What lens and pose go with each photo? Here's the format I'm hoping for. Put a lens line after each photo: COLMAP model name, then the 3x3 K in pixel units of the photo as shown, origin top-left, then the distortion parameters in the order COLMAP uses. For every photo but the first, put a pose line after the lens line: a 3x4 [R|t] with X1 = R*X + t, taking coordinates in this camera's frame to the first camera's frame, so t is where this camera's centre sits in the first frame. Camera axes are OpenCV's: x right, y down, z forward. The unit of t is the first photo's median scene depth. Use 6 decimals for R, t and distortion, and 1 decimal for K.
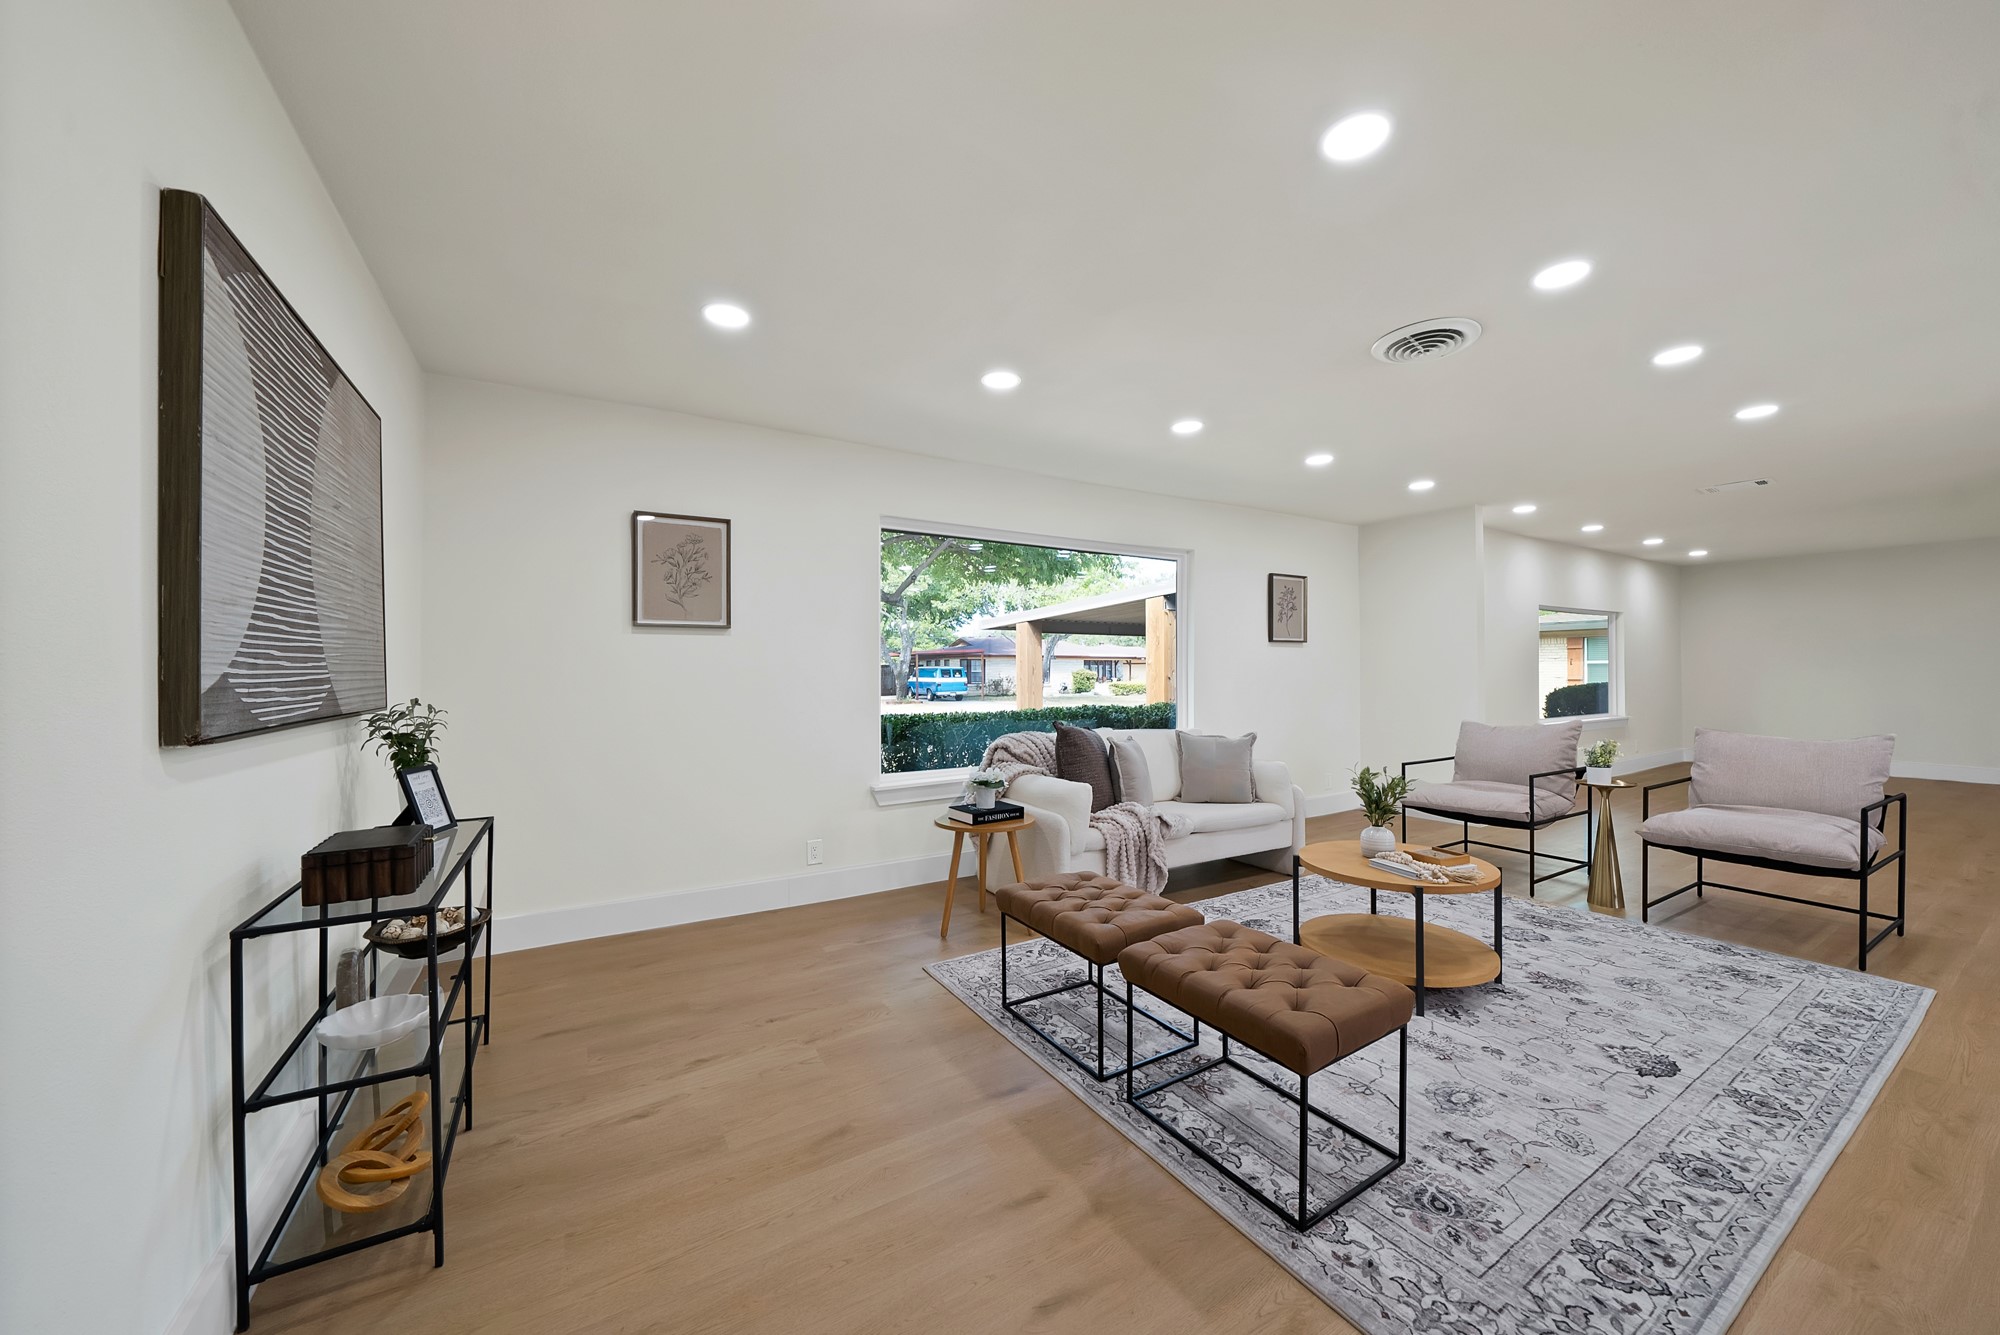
lens RADIAL K [[718.0, 0, 992.3], [0, 718.0, 665.5], [0, 0, 1]] dist [-0.026102, 0.002808]
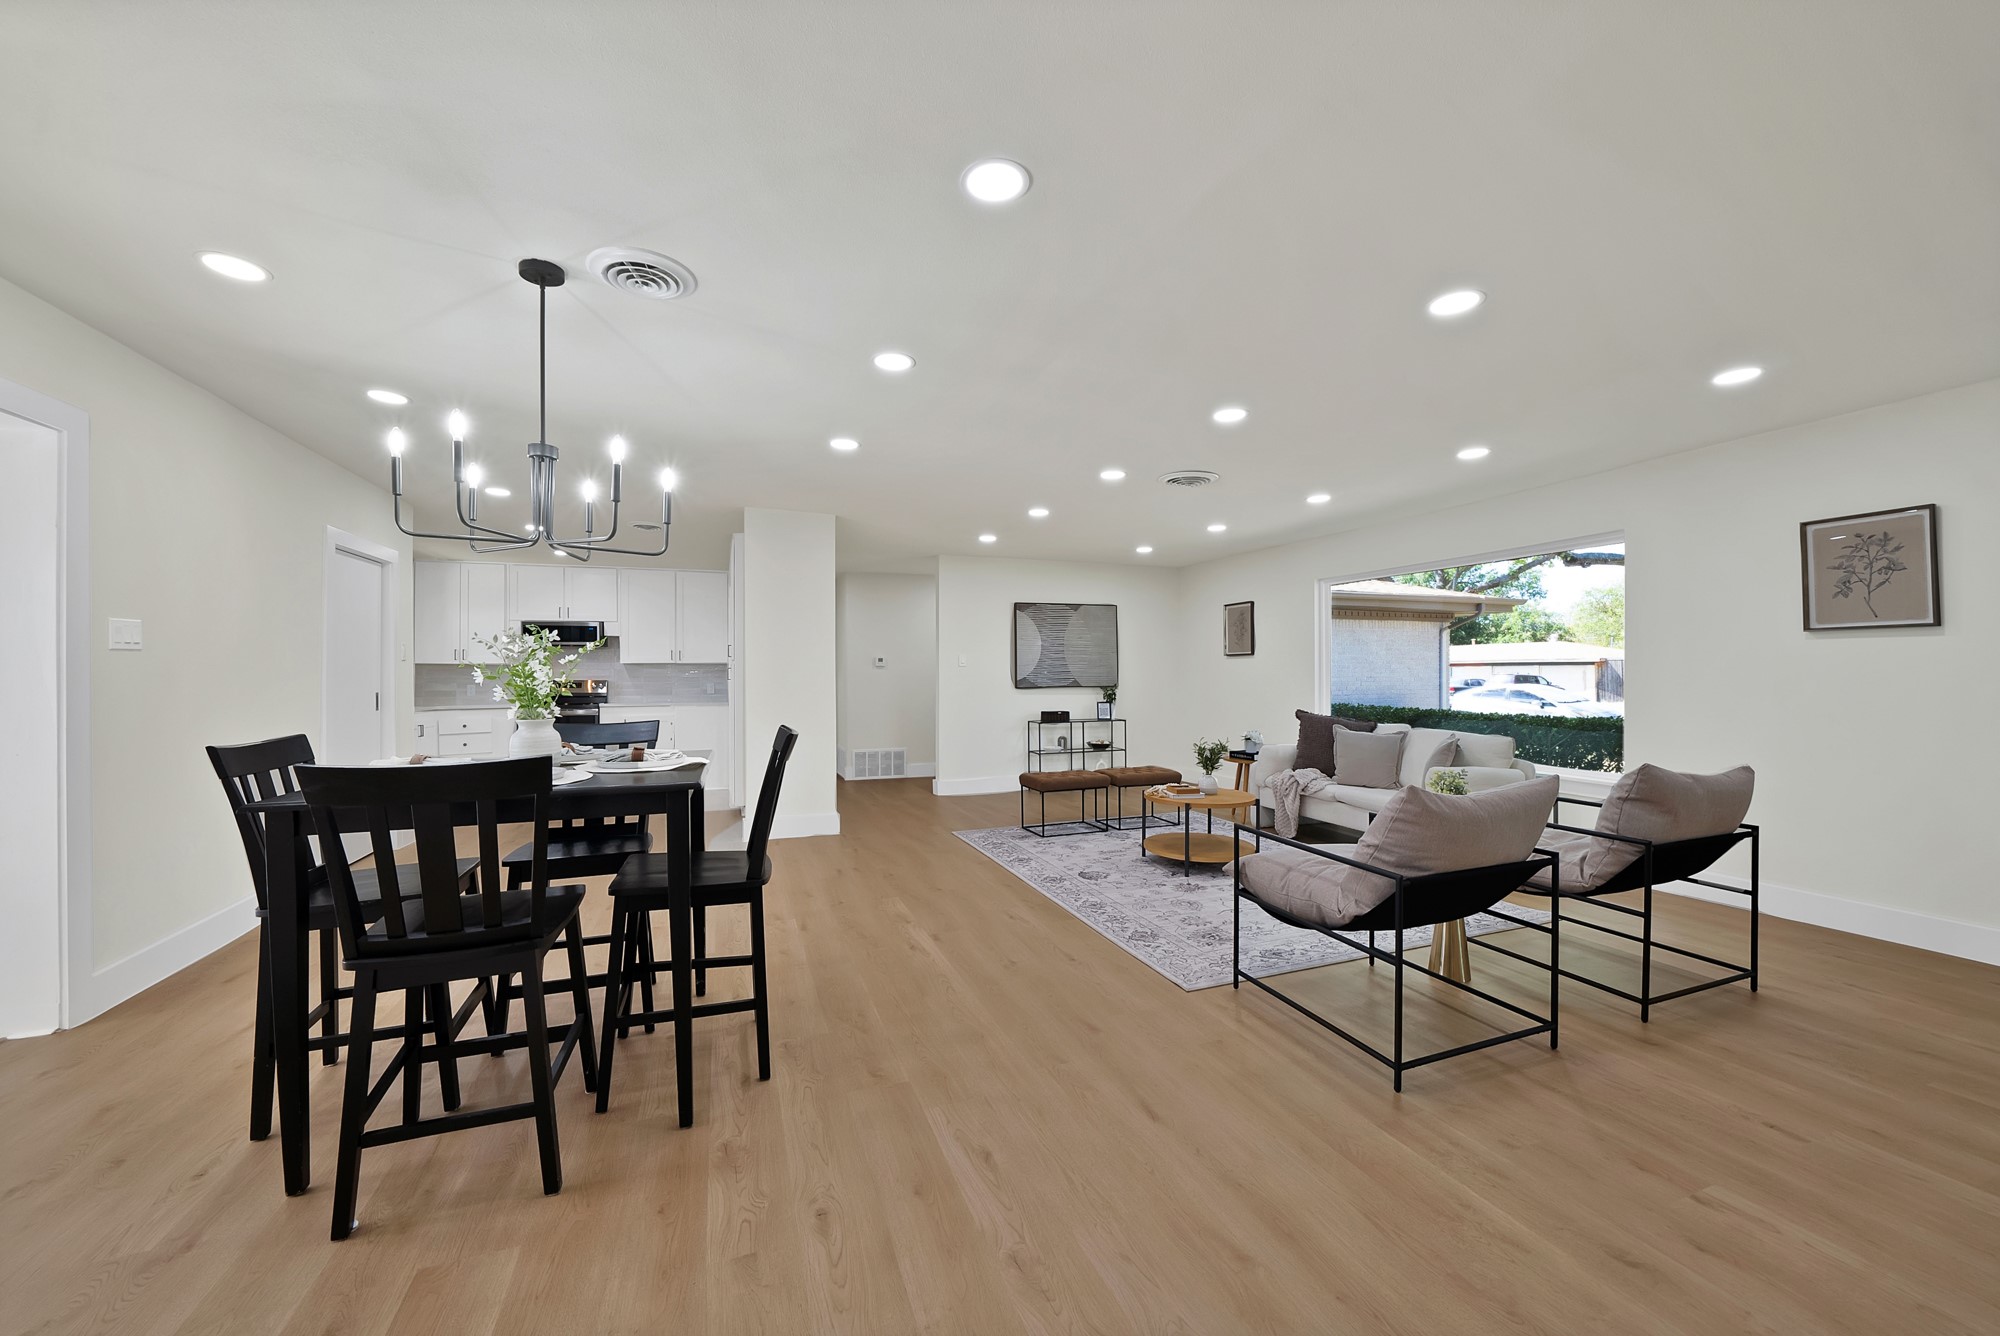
lens RADIAL K [[726.0, 0, 994.3], [0, 726.0, 672.9], [0, 0, 1]] dist [-0.021518, 0.000095]
pose [[-0.179993, 0.000087, -0.983668, 2.600733], [0.008841, 0.999960, -0.001529, -0.007292], [0.983628, -0.008972, -0.179987, 0.951971]]
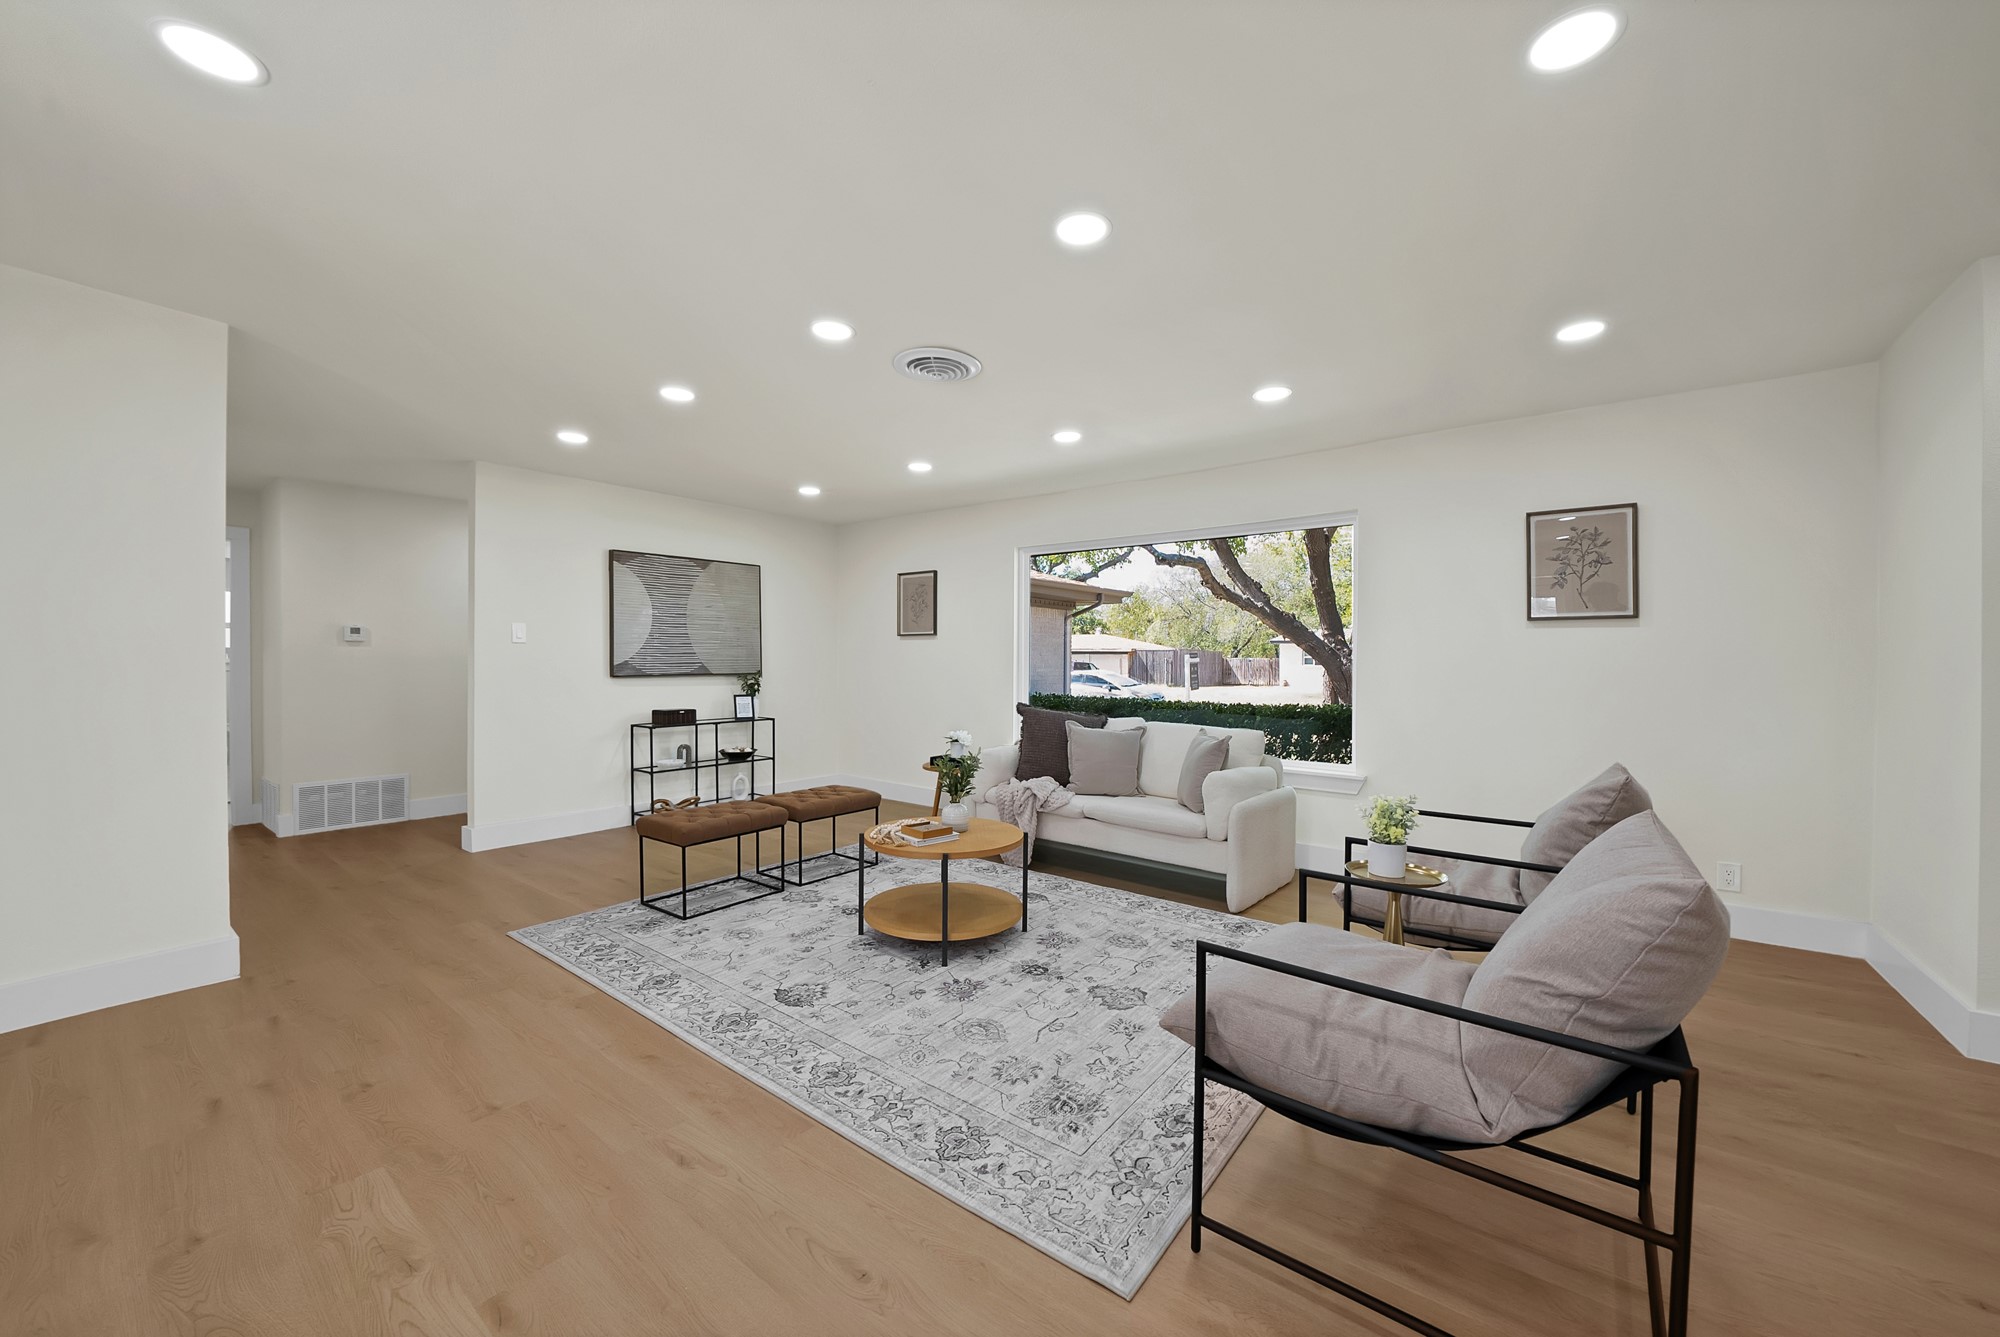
lens RADIAL K [[743.6, 0, 1005.7], [0, 743.6, 665.5], [0, 0, 1]] dist [-0.023070, 0.002704]
pose [[0.370044, 0.010071, -0.928960, 1.913712], [-0.000032, 0.999941, 0.010827, -0.002040], [0.929014, -0.003977, 0.370023, 0.746182]]
